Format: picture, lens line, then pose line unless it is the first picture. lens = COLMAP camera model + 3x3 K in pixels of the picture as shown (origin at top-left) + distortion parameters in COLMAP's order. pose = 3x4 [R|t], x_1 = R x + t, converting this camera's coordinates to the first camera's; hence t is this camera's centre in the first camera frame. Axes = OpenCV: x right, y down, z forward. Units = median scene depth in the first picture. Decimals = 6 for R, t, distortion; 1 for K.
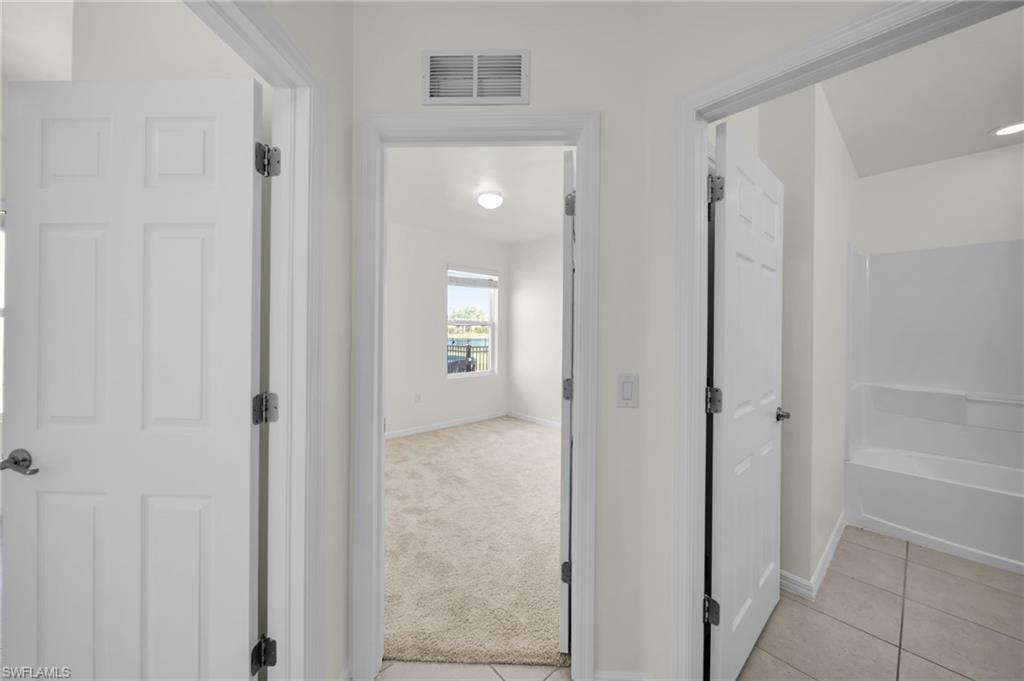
lens RADIAL K [[359.7, 0, 514.4], [0, 359.7, 335.8], [0, 0, 1]] dist [-0.000493, -0.000124]
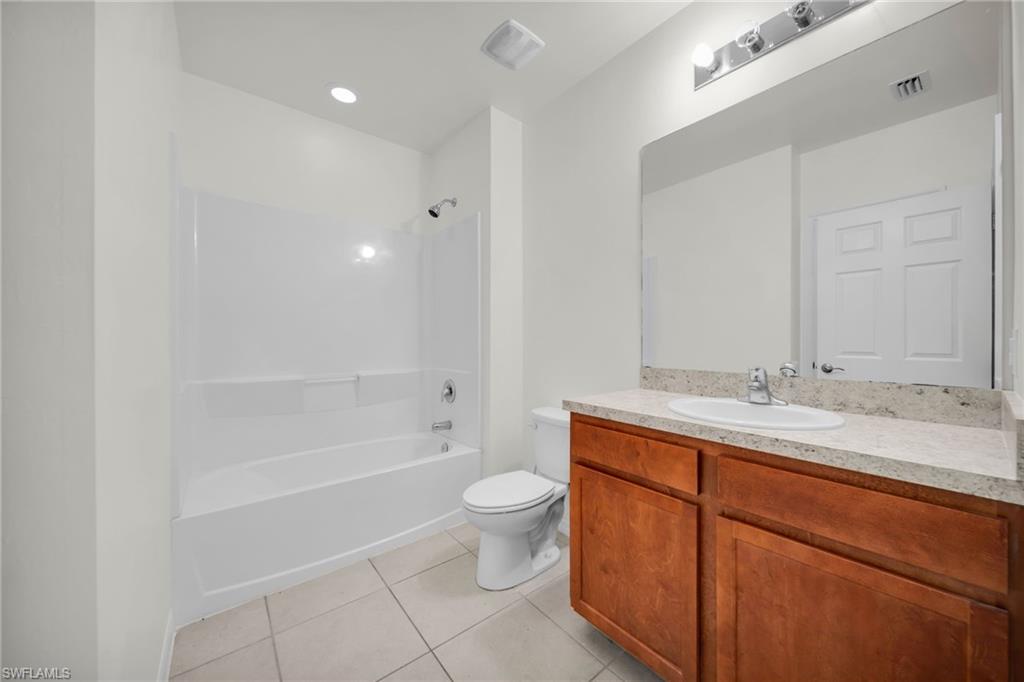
lens RADIAL K [[359.7, 0, 514.4], [0, 359.7, 336.3], [0, 0, 1]] dist [-0.000493, -0.000124]
pose [[0.065655, -0.010745, 0.997785, 0.389242], [0.014012, 0.999853, 0.009845, 0.058113], [-0.997744, 0.013334, 0.065796, 0.416277]]
